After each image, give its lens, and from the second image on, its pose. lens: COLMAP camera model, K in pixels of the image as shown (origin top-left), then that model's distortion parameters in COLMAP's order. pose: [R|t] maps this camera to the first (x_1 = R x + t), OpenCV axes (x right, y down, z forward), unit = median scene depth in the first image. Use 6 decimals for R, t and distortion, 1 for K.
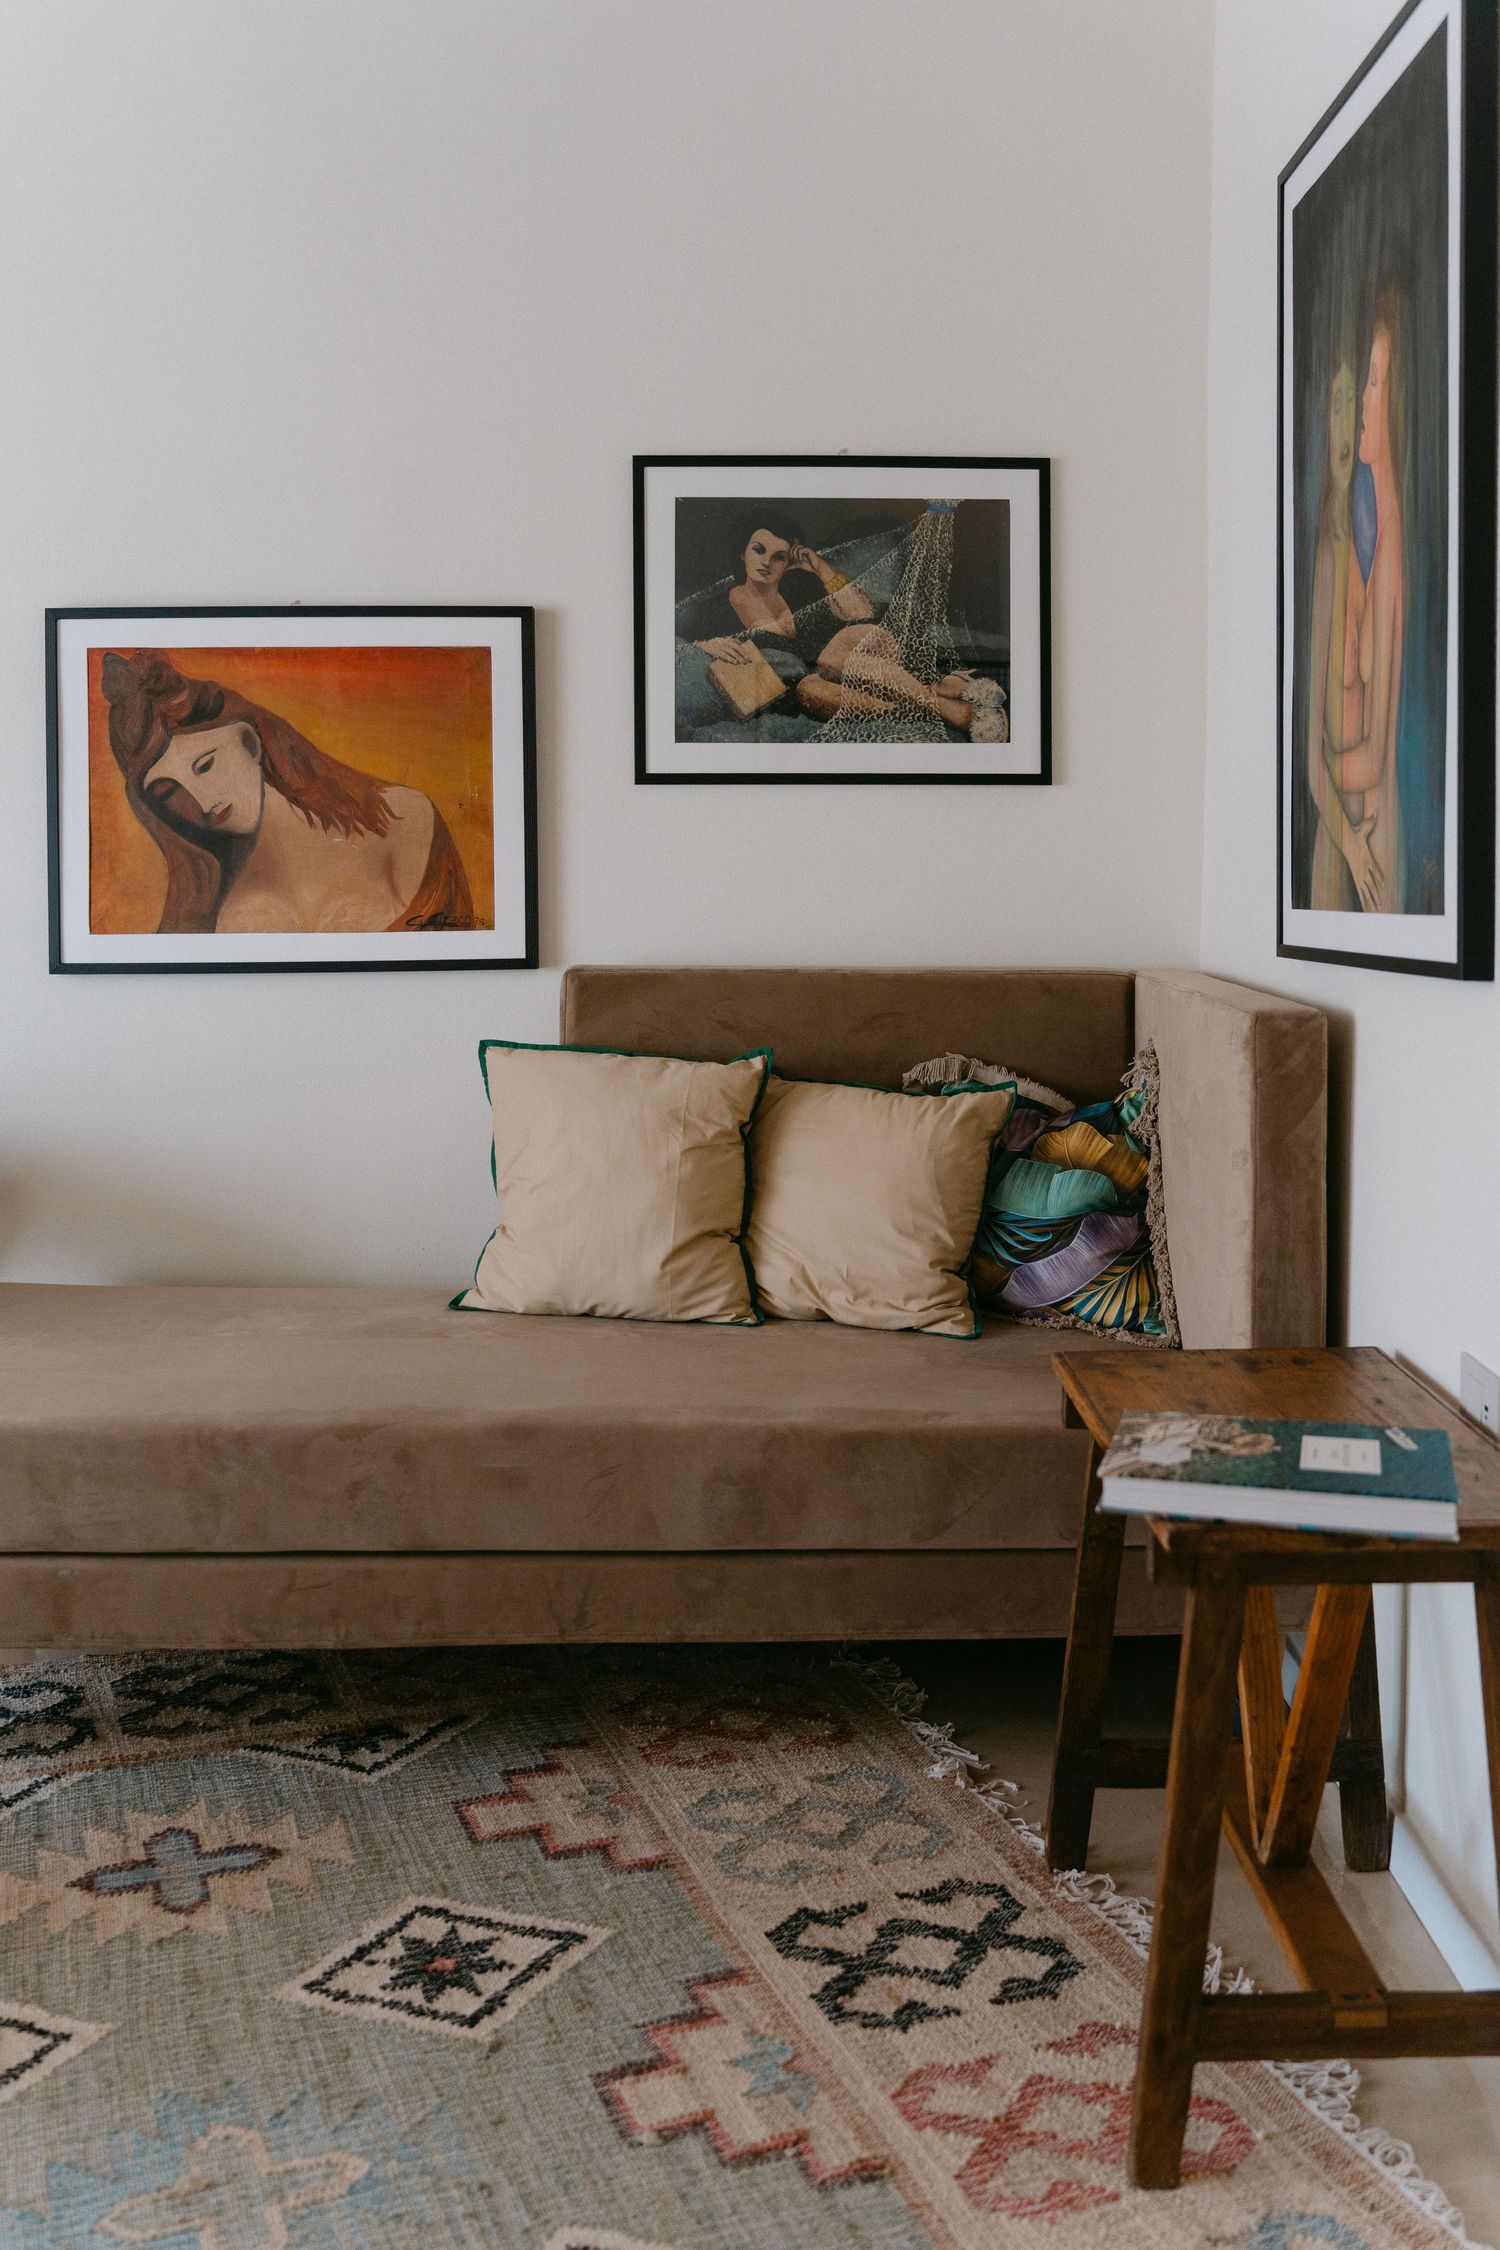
lens RADIAL K [[2025.7, 0, 737.6], [0, 2025.7, 1011.6], [0, 0, 1]] dist [0.008910, 0.003449]
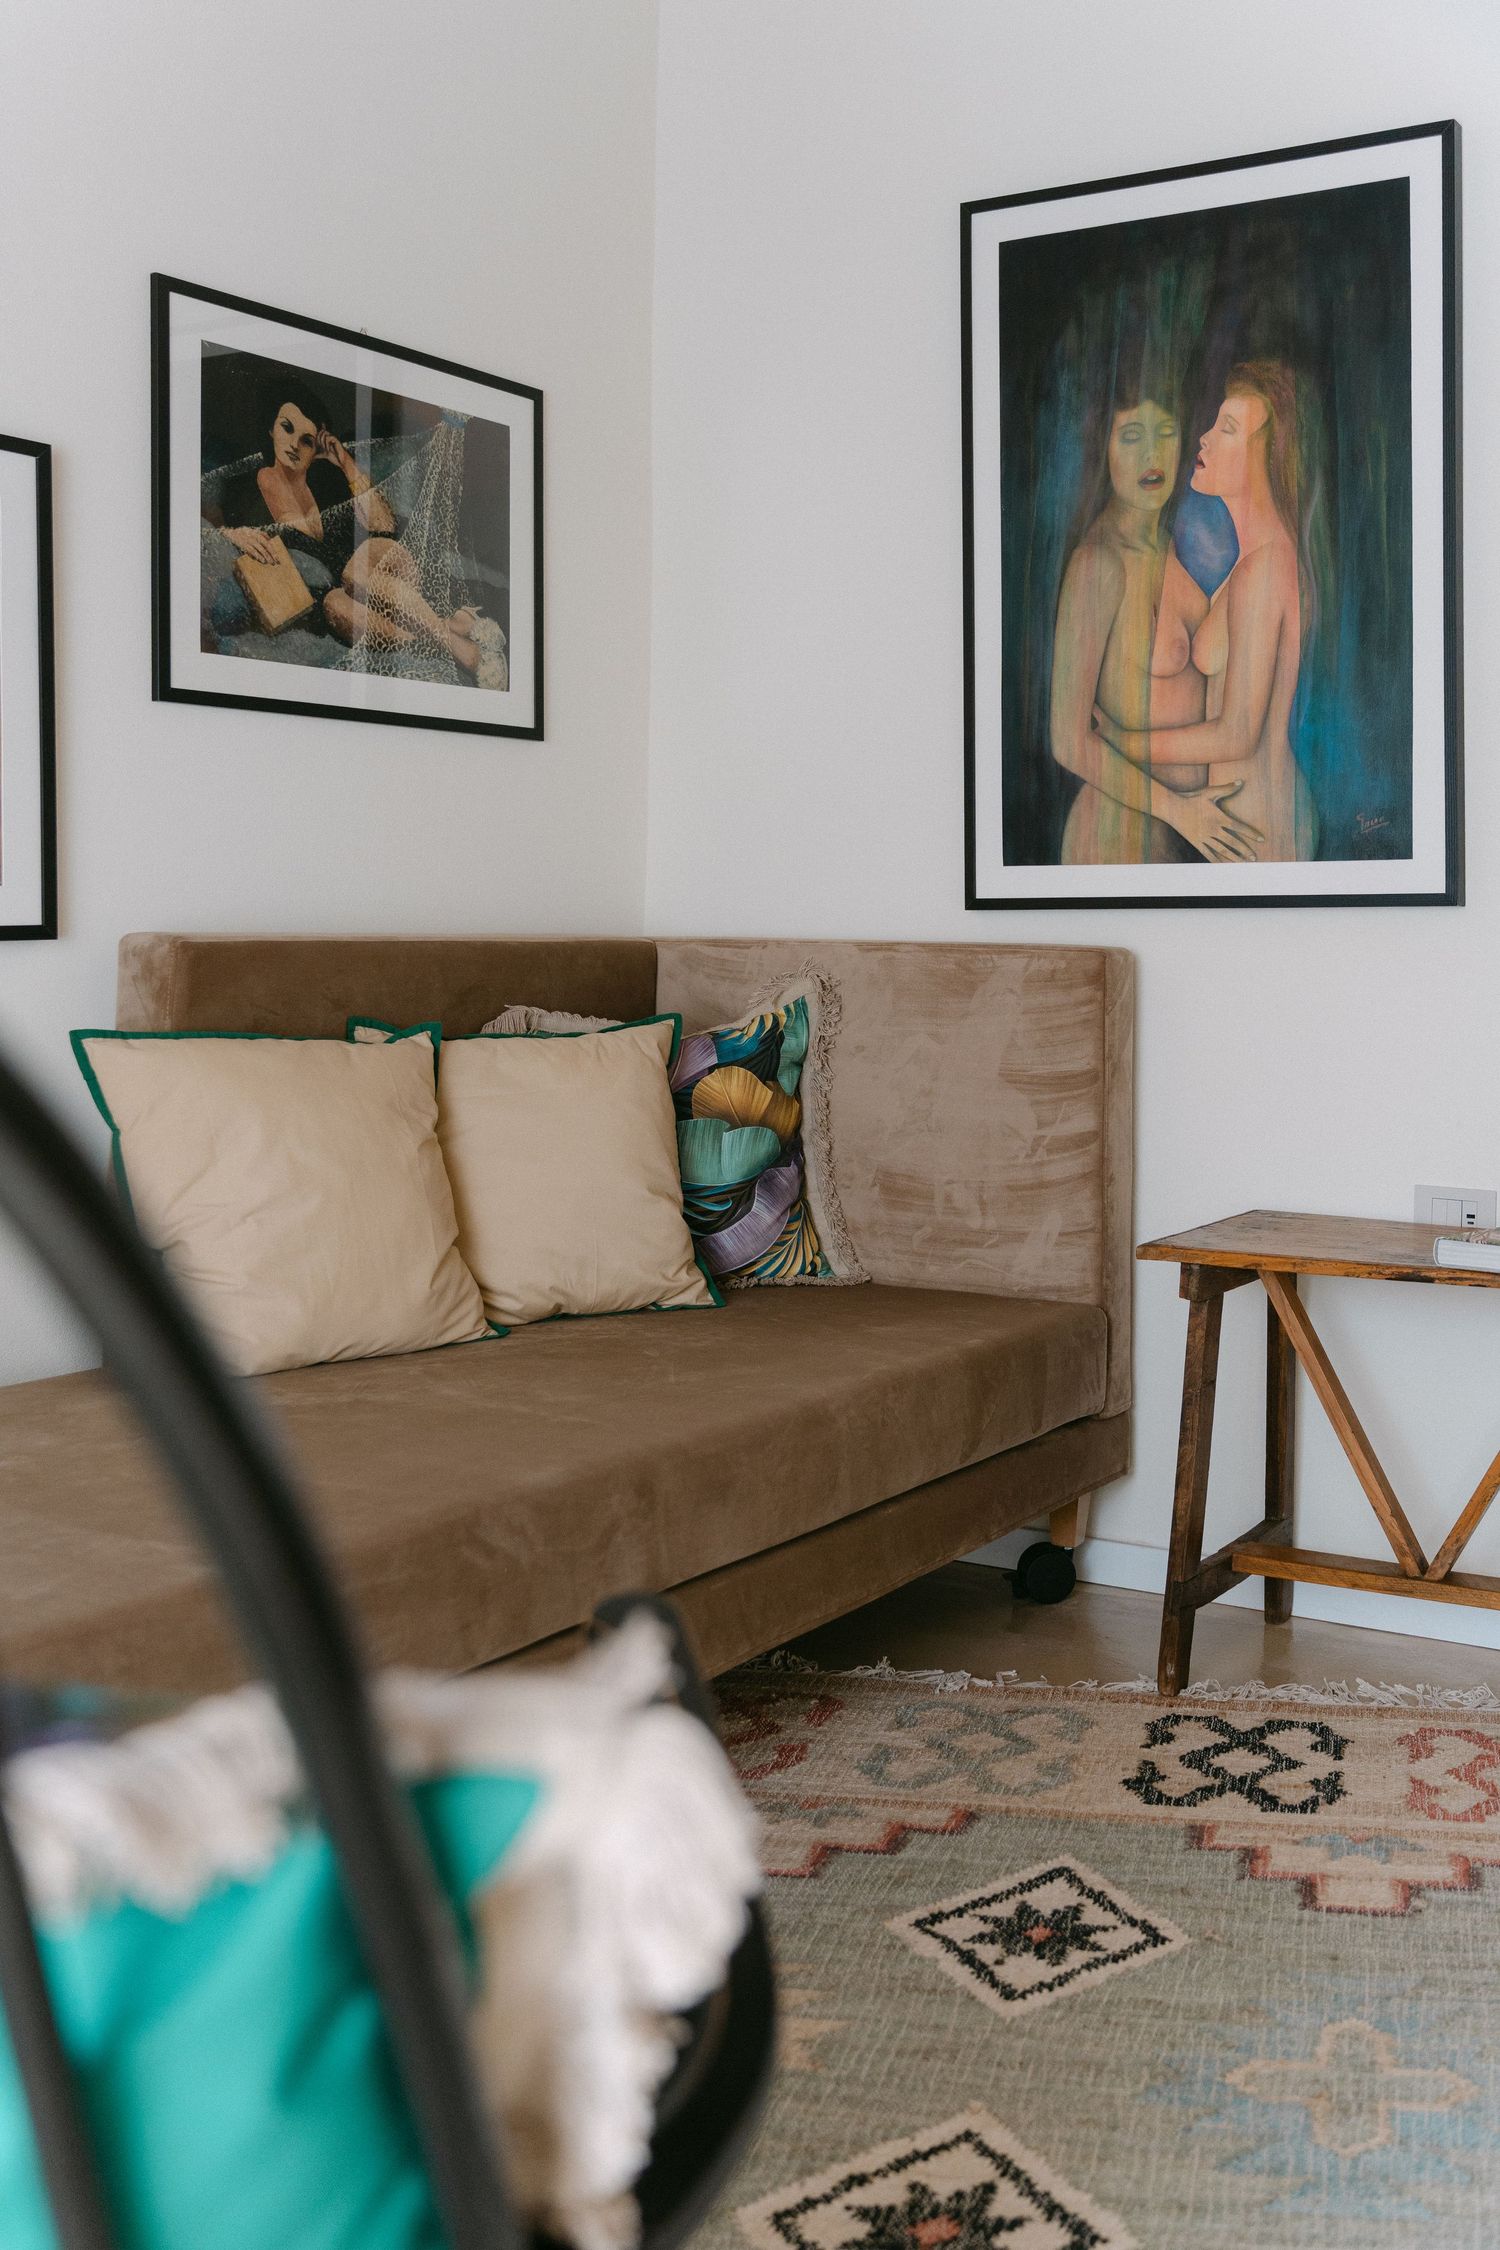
lens RADIAL K [[2417.6, 0, 751.1], [0, 2417.6, 1125.0], [0, 0, 1]] dist [0.022530, 0.000000]
pose [[0.502663, -0.064531, 0.862070, -0.953909], [0.052174, 0.997657, 0.044259, 0.026393], [-0.862906, 0.022730, 0.504852, 0.433769]]
